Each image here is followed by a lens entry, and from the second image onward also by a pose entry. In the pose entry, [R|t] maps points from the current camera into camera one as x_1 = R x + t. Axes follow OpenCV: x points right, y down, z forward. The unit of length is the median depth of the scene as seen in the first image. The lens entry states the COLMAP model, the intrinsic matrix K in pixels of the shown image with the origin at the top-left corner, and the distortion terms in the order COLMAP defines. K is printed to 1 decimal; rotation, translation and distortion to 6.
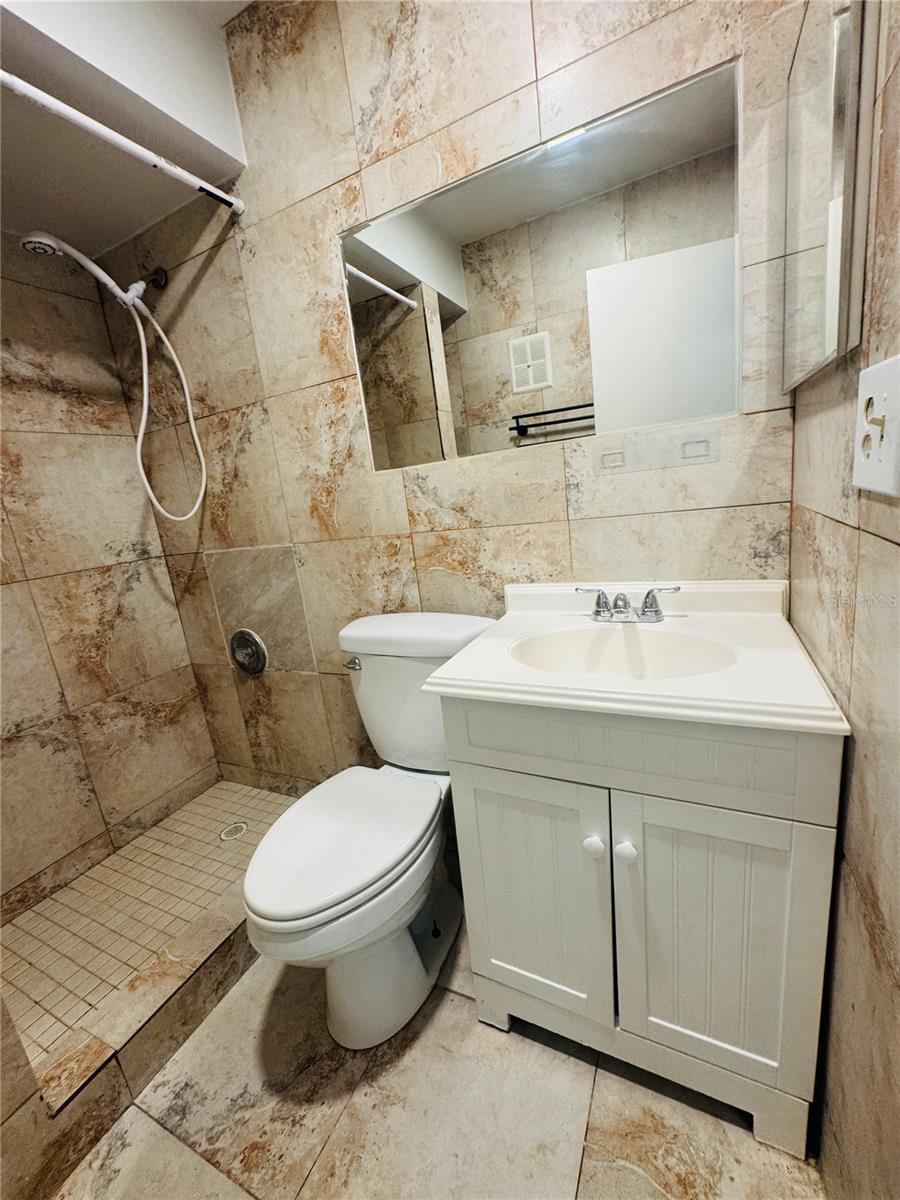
lens RADIAL K [[481.0, 0, 449.1], [0, 481.0, 599.3], [0, 0, 1]] dist [-0.005912, 0.000825]
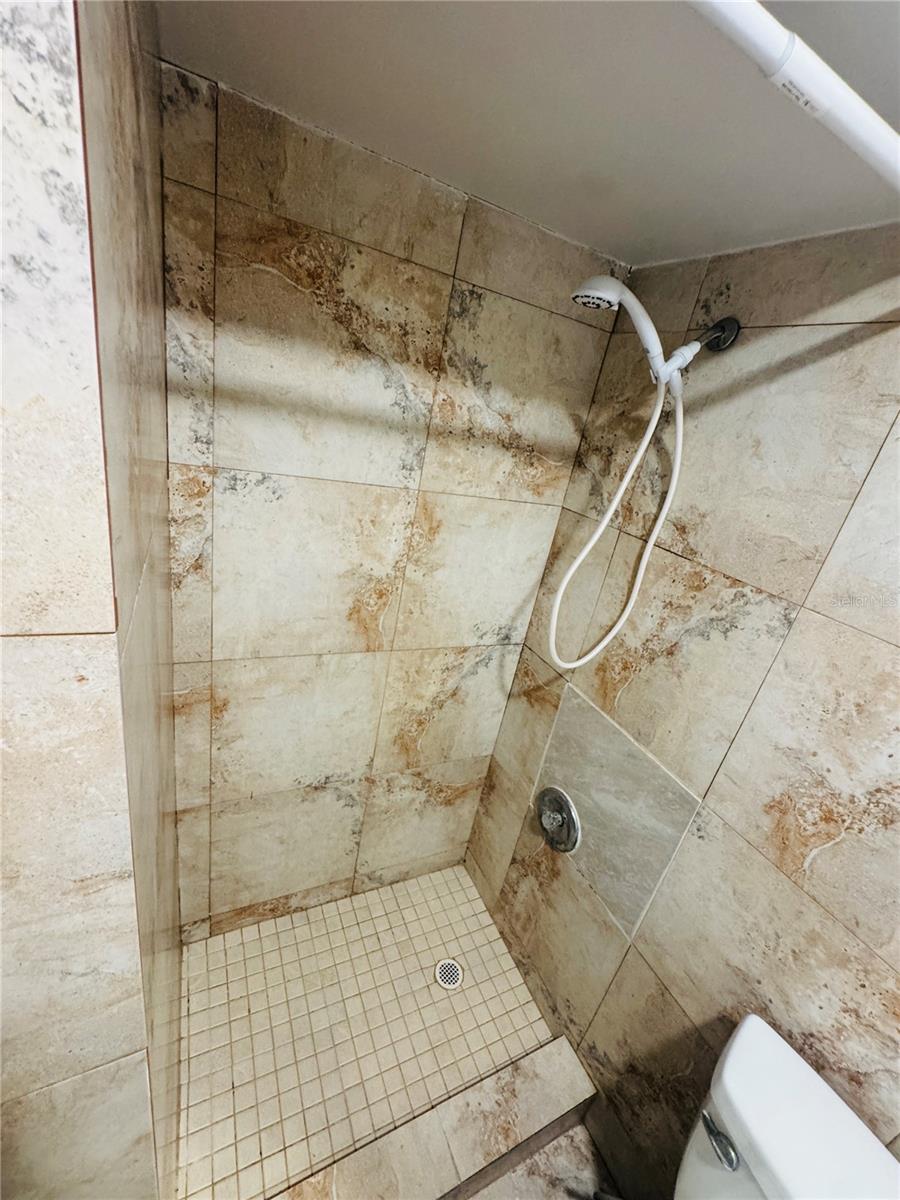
lens RADIAL K [[481.0, 0, 452.1], [0, 481.0, 600.4], [0, 0, 1]] dist [-0.005912, 0.000825]
pose [[0.744797, 0.479132, -0.464446, -0.457789], [-0.409691, 0.877727, 0.248491, -0.419640], [0.526717, 0.005204, 0.850025, 0.321049]]
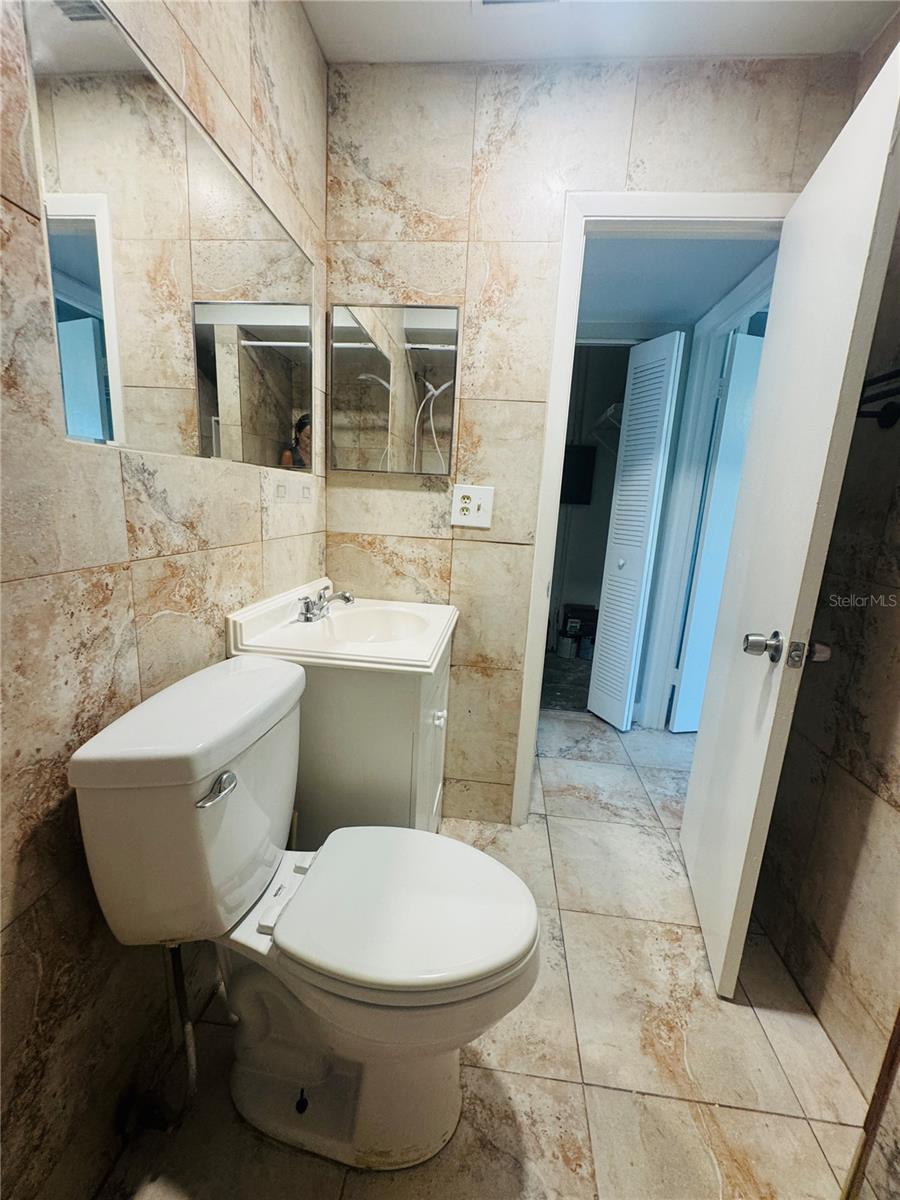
lens RADIAL K [[481.0, 0, 450.7], [0, 481.0, 599.7], [0, 0, 1]] dist [-0.005912, 0.000825]
pose [[-0.344560, -0.088518, 0.934582, -0.749069], [0.192783, 0.967655, 0.162725, -0.110439], [-0.918756, 0.236240, -0.316350, 0.826492]]
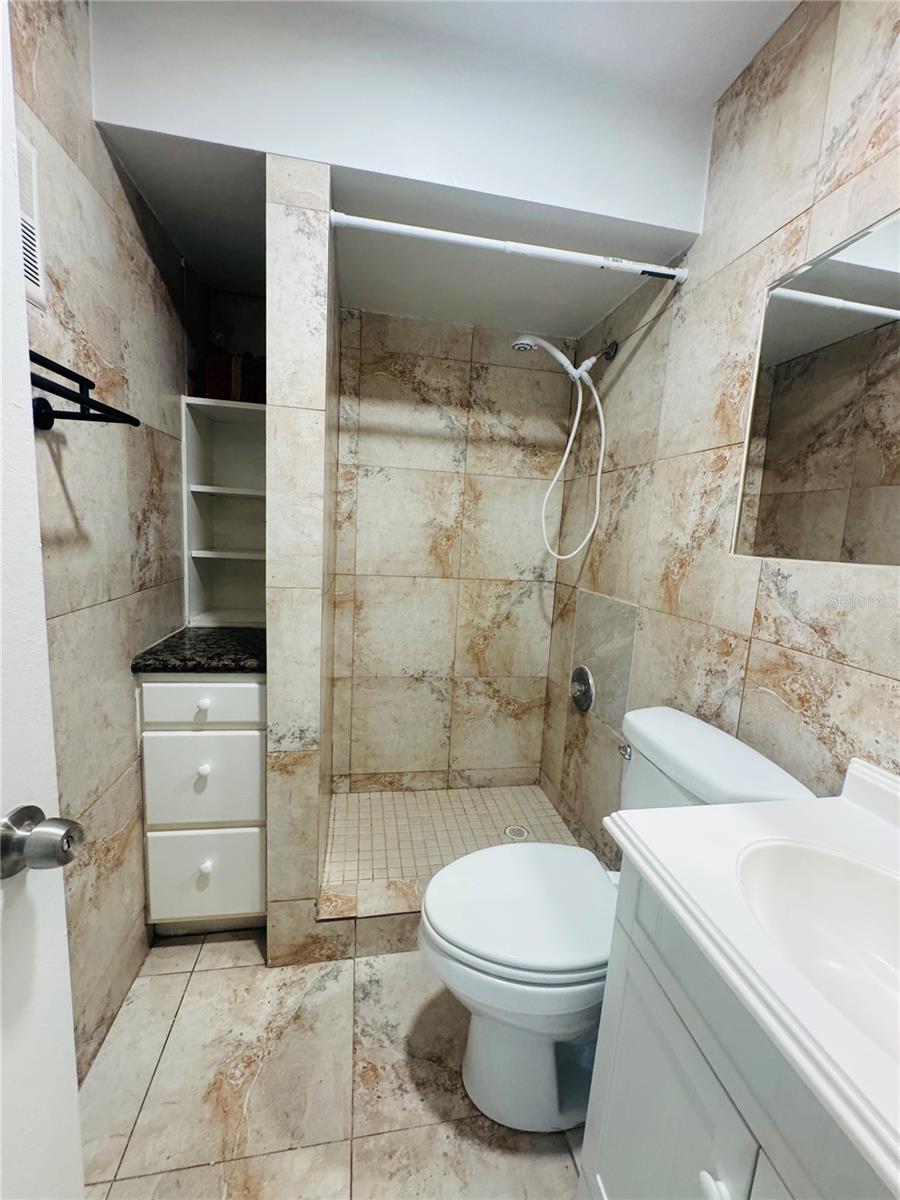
lens RADIAL K [[481.0, 0, 452.9], [0, 481.0, 599.6], [0, 0, 1]] dist [-0.005912, 0.000825]
pose [[0.586871, 0.266606, -0.764528, 0.220820], [-0.298031, 0.949071, 0.102184, -0.128464], [0.752835, 0.167885, 0.636439, 0.105208]]
